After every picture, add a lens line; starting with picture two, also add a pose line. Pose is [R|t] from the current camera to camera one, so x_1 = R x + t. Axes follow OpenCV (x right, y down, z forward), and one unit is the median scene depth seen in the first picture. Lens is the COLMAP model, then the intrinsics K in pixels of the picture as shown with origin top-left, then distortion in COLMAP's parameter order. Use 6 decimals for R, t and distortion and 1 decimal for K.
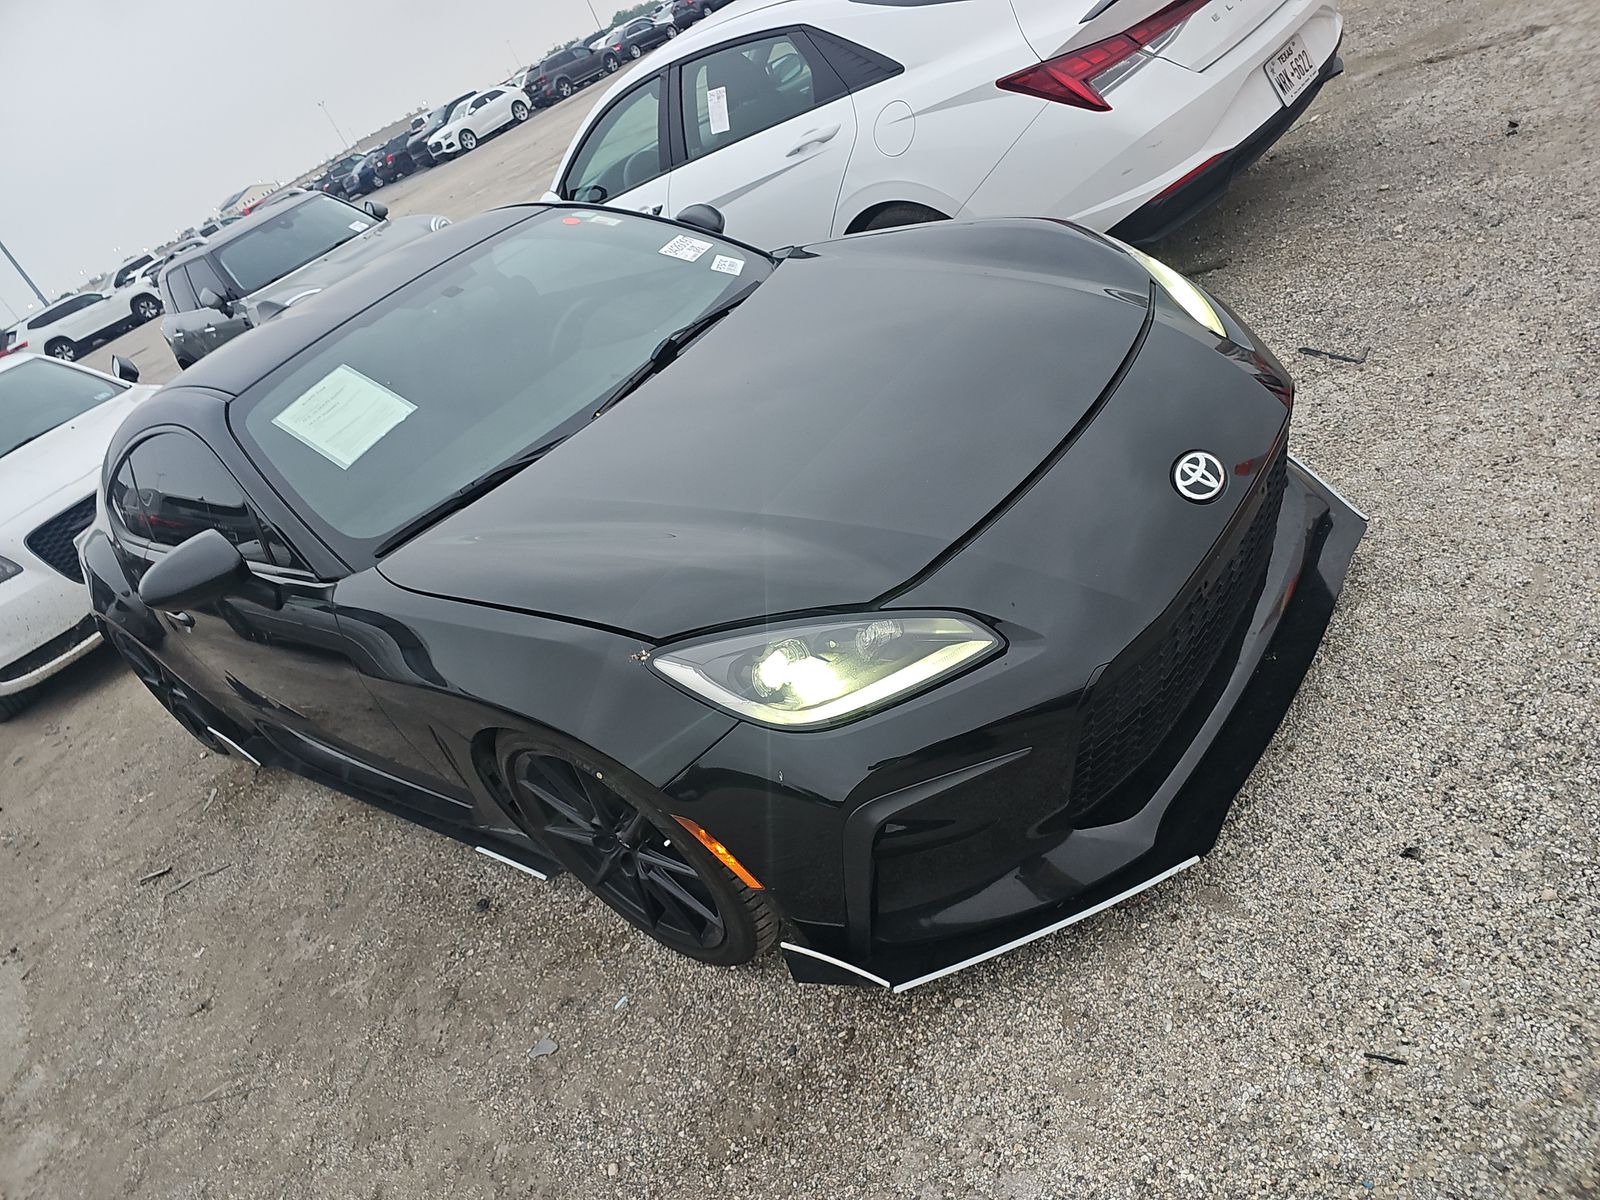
lens RADIAL K [[1080.7, 0, 793.4], [0, 1080.7, 600.2], [0, 0, 1]] dist [0.051618, -0.049537]
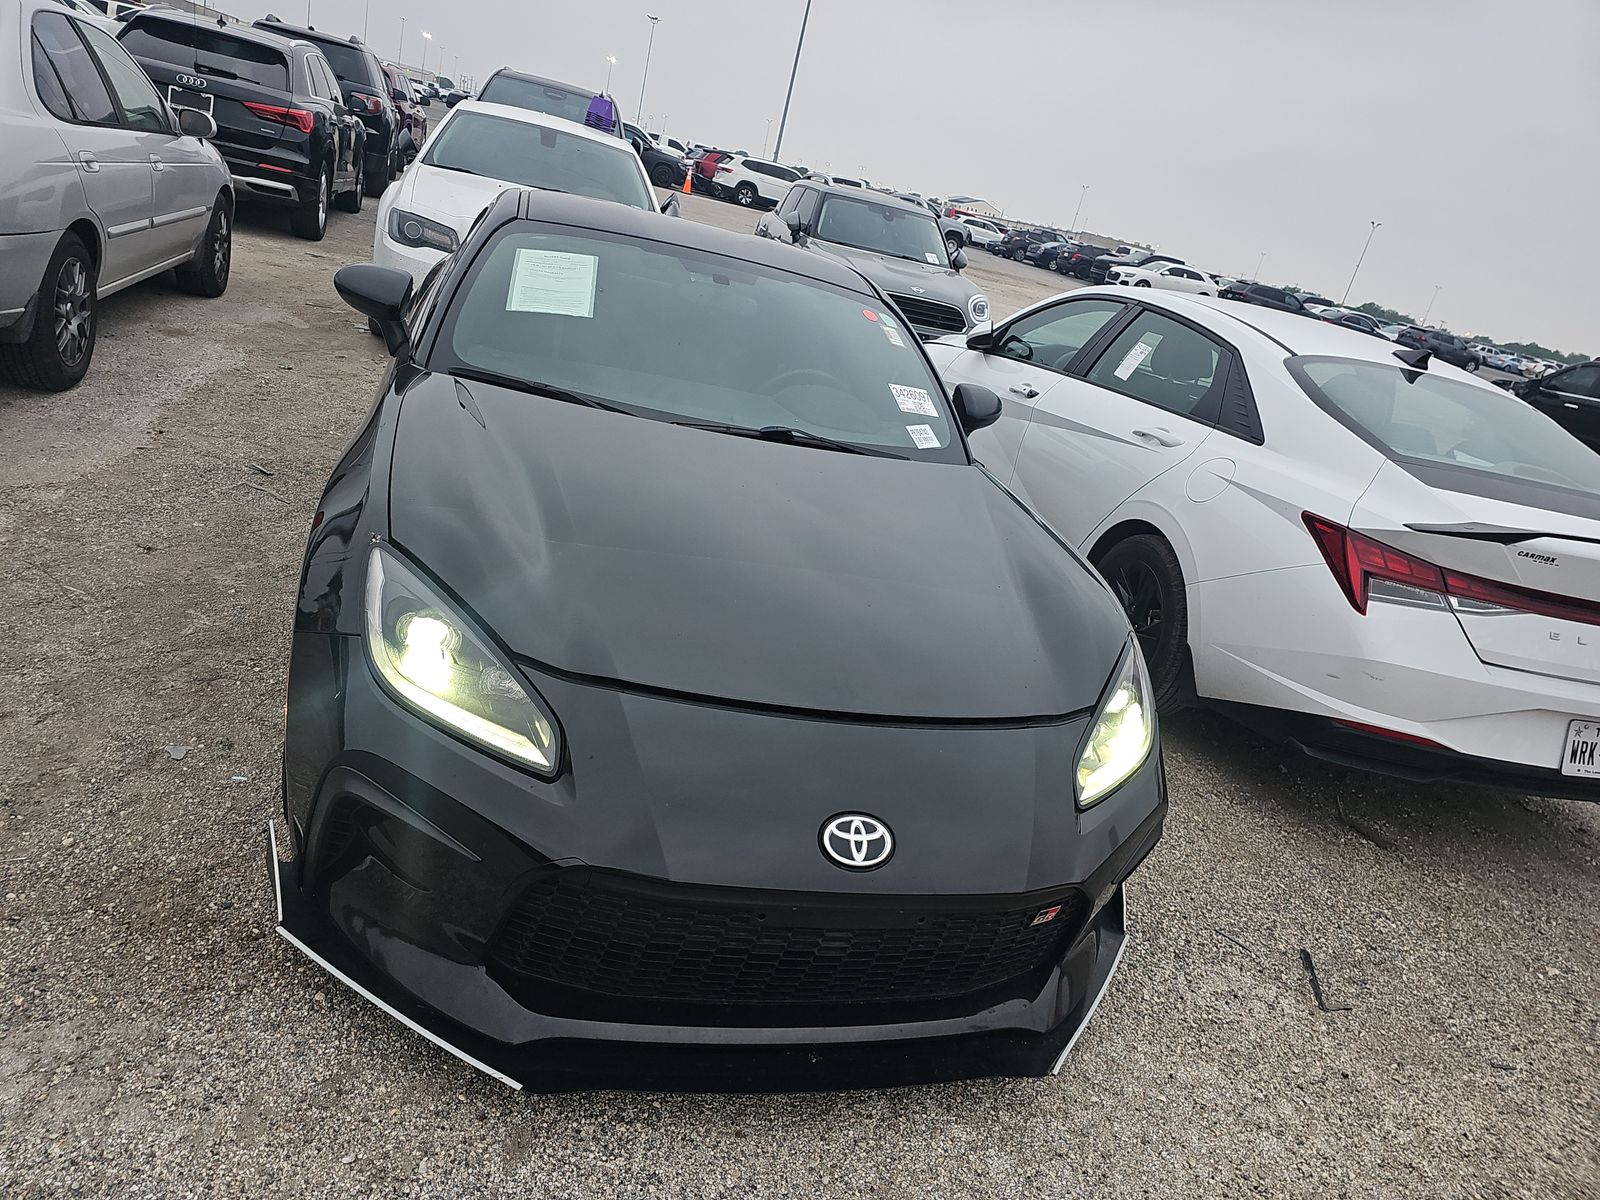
lens RADIAL K [[1080.7, 0, 793.4], [0, 1080.7, 600.2], [0, 0, 1]] dist [0.051618, -0.049537]
pose [[0.624213, 0.715861, -0.312892, 0.347728], [-0.745558, 0.665509, 0.035235, -0.176039], [0.233455, 0.211285, 0.949135, 0.037590]]
